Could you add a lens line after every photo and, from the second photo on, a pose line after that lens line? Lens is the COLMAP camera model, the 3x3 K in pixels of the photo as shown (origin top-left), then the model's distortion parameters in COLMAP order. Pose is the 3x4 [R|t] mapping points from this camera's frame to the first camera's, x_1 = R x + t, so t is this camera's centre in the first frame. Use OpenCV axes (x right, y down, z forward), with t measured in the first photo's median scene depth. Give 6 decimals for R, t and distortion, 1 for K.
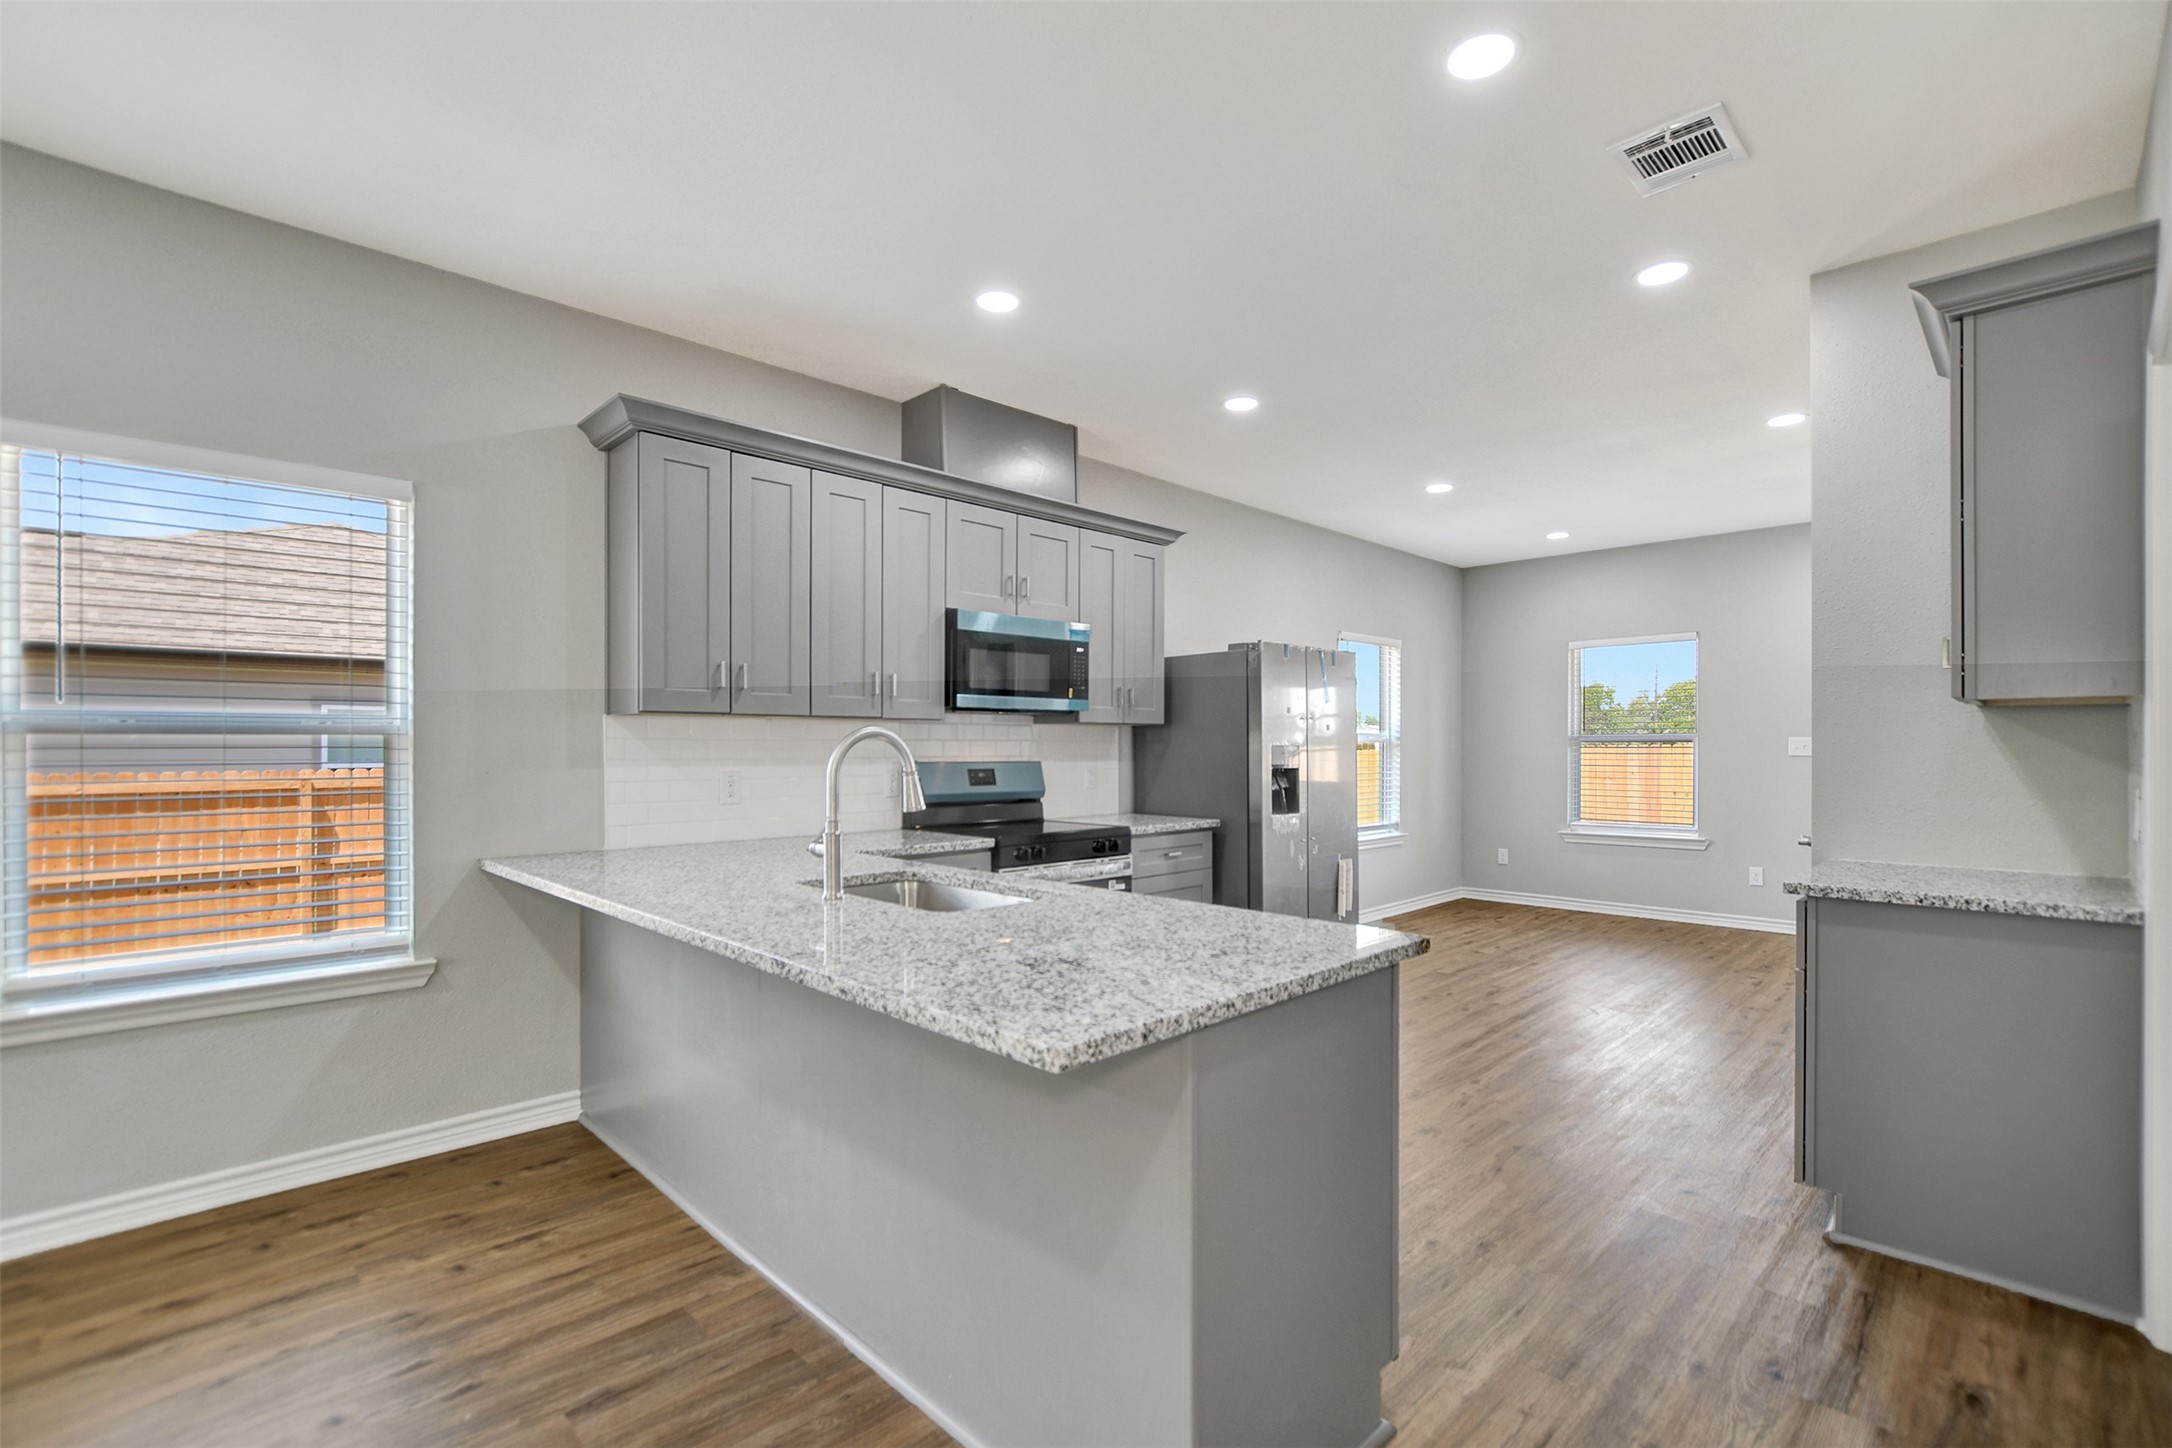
lens RADIAL K [[967.6, 0, 1075.8], [0, 967.6, 747.1], [0, 0, 1]] dist [-0.008970, 0.000784]
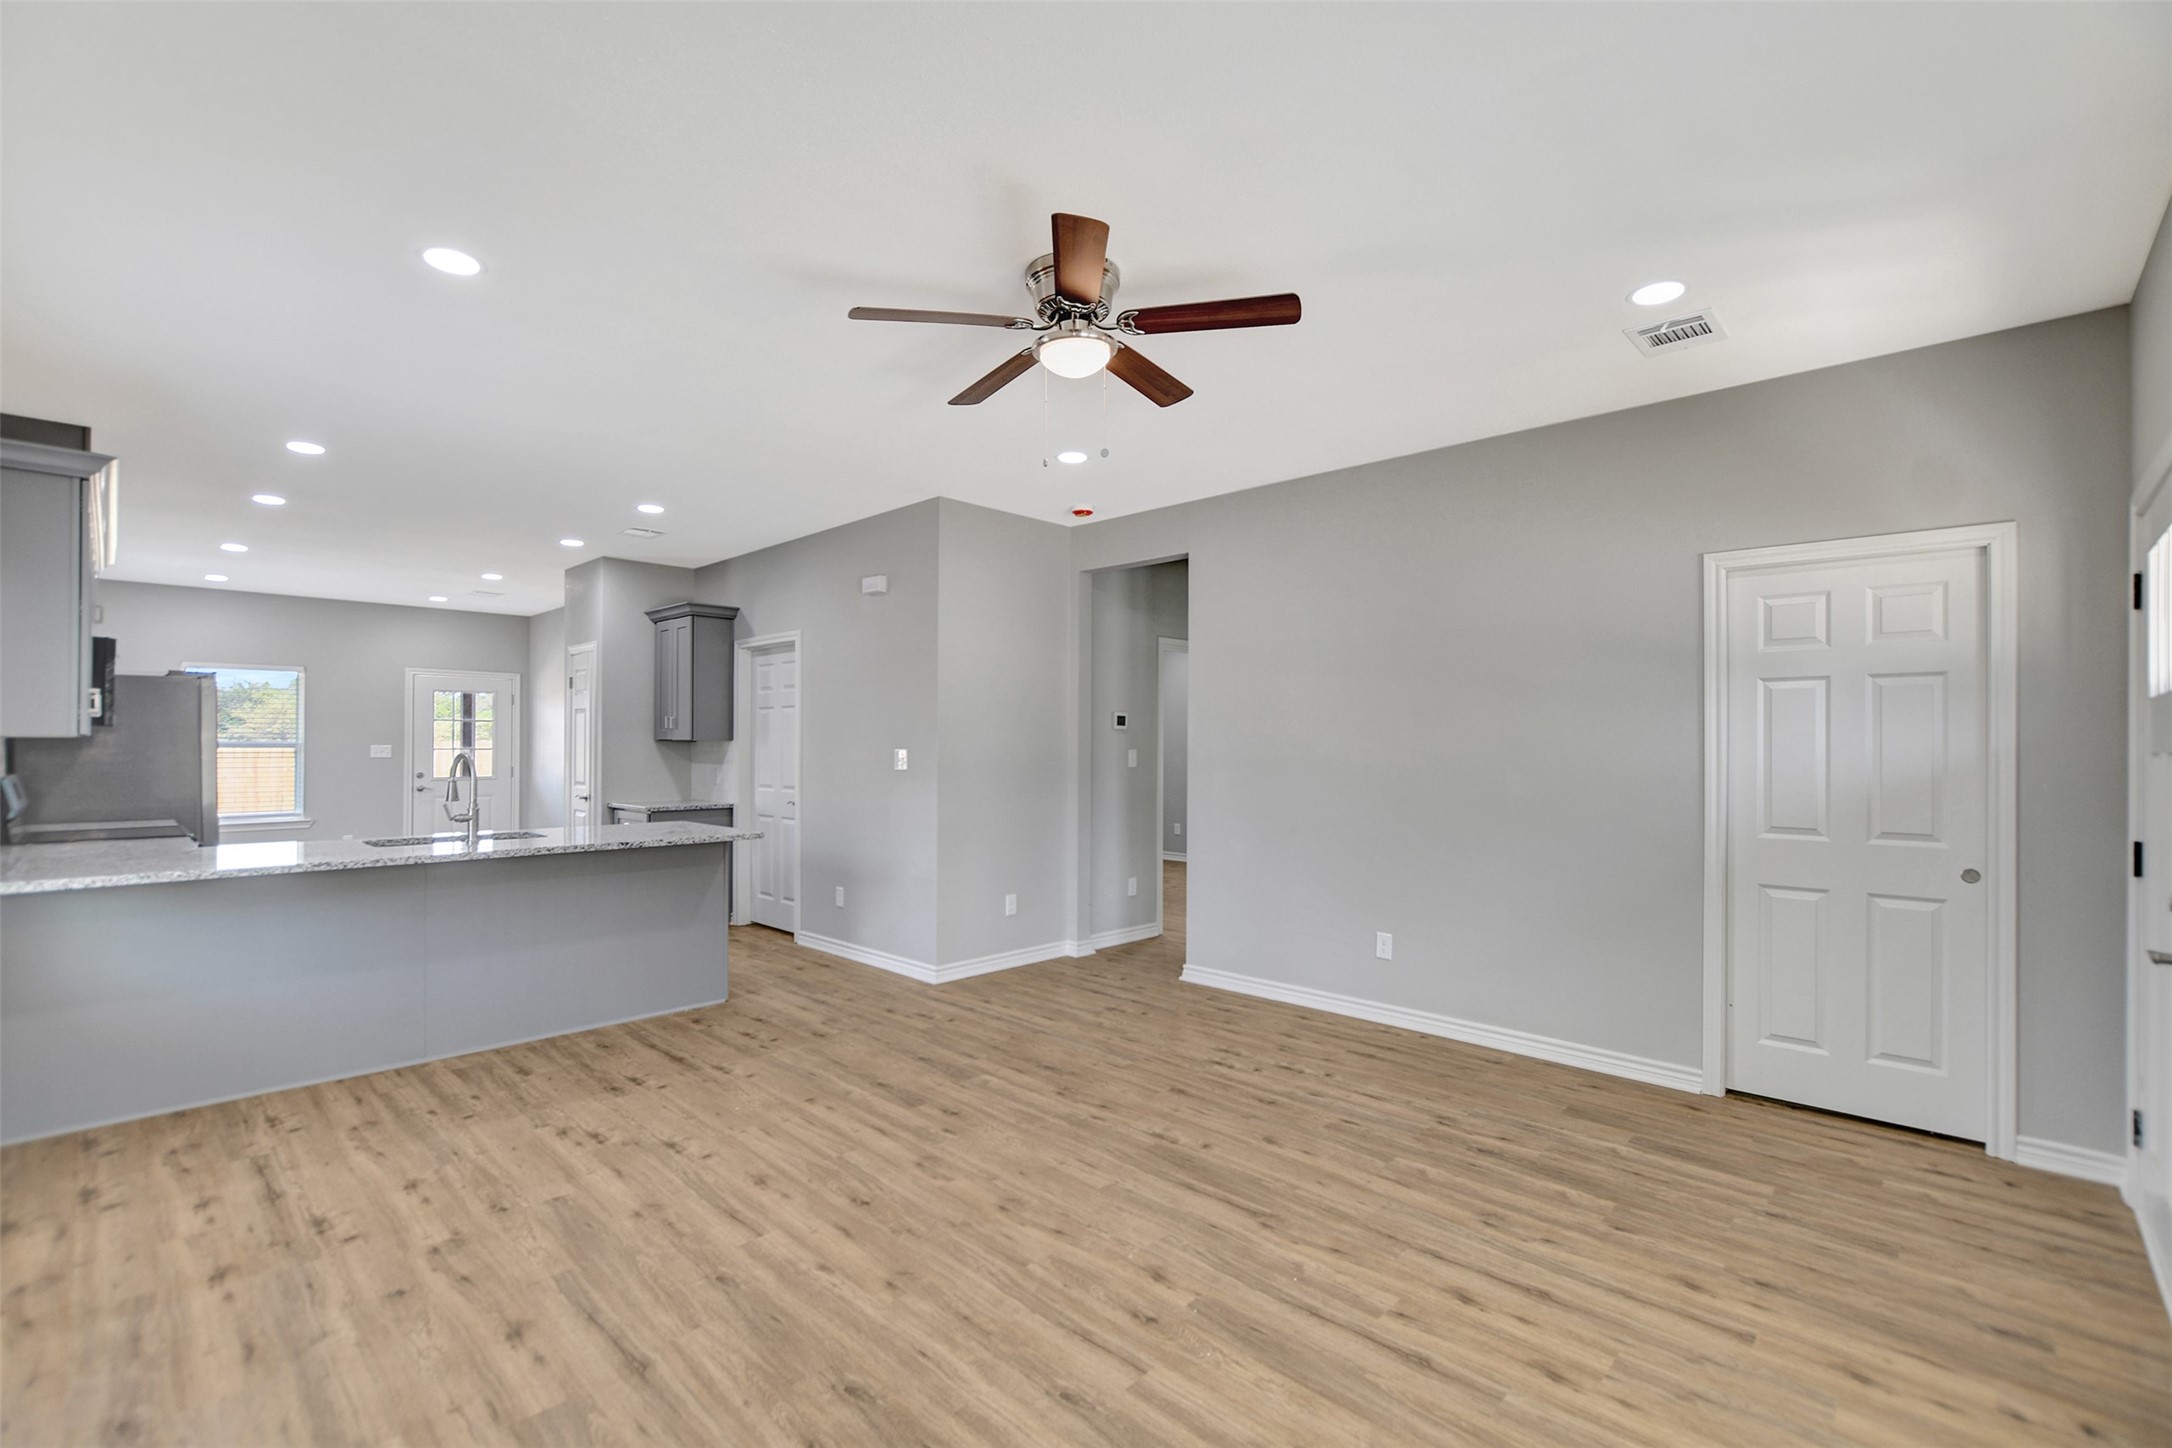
lens RADIAL K [[947.9, 0, 1075.8], [0, 947.9, 740.5], [0, 0, 1]] dist [-0.006722, 0.000222]
pose [[-0.024505, 0.003860, 0.999692, -1.603799], [-0.002161, 0.999990, -0.003914, -0.030704], [-0.999697, -0.002256, -0.024497, -0.104320]]
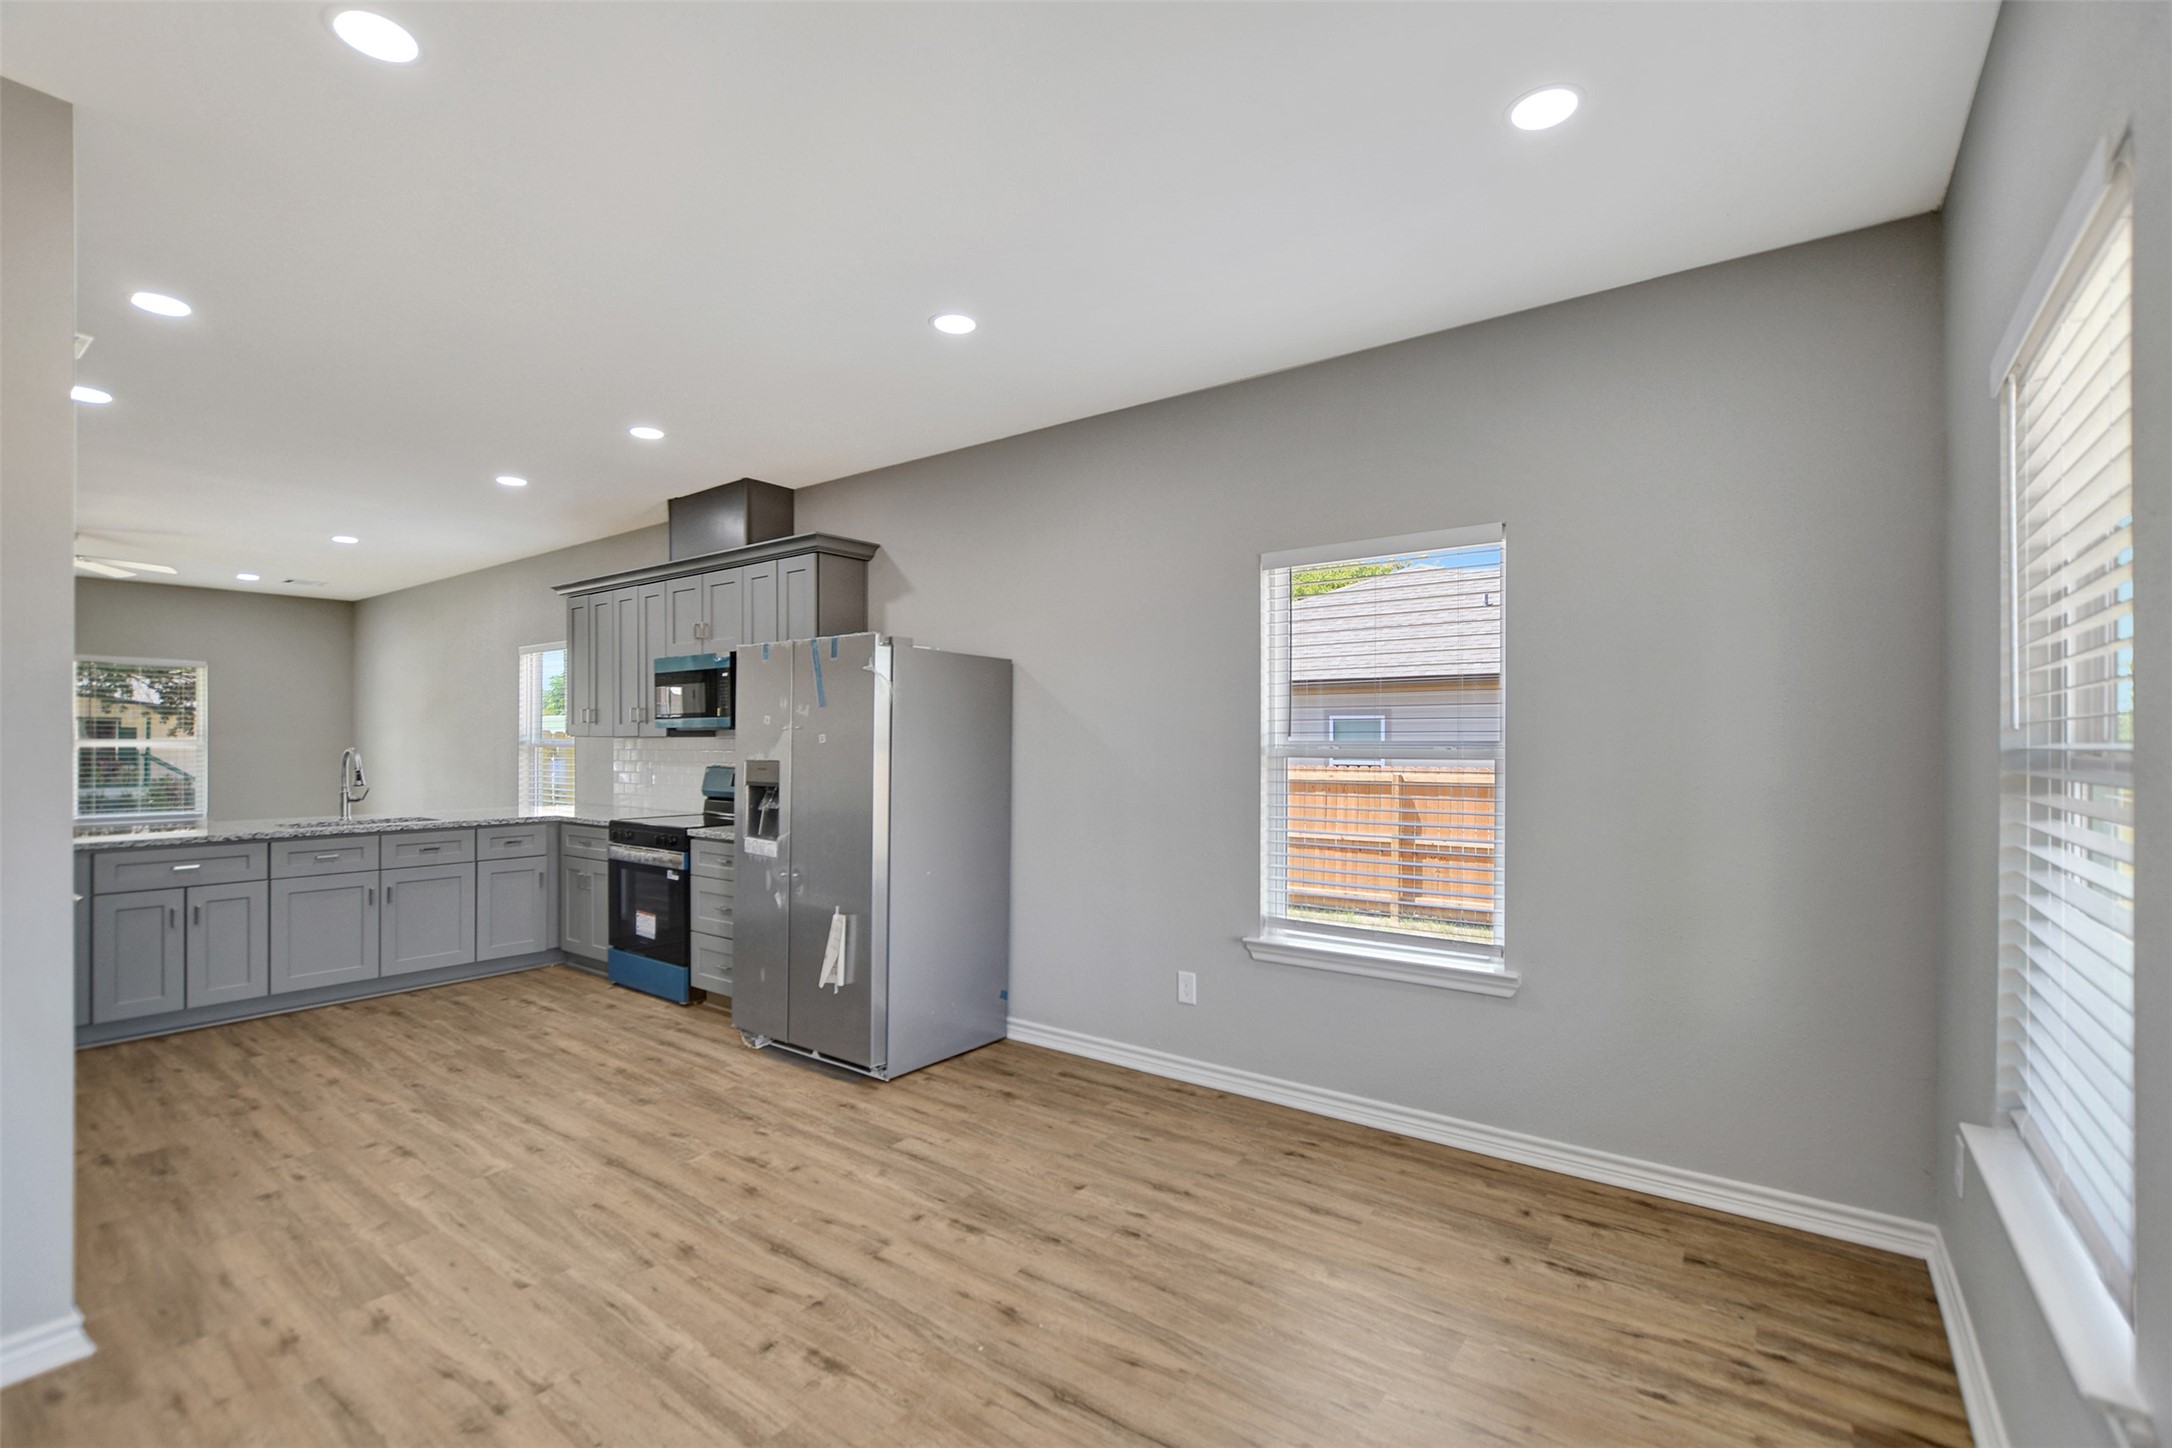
lens RADIAL K [[947.9, 0, 1075.8], [0, 947.9, 740.5], [0, 0, 1]] dist [-0.006722, 0.000222]
pose [[0.152009, -0.001800, -0.988377, 1.751297], [-0.005277, 0.999983, -0.002632, -0.028130], [0.988365, 0.005616, 0.151997, 1.825163]]
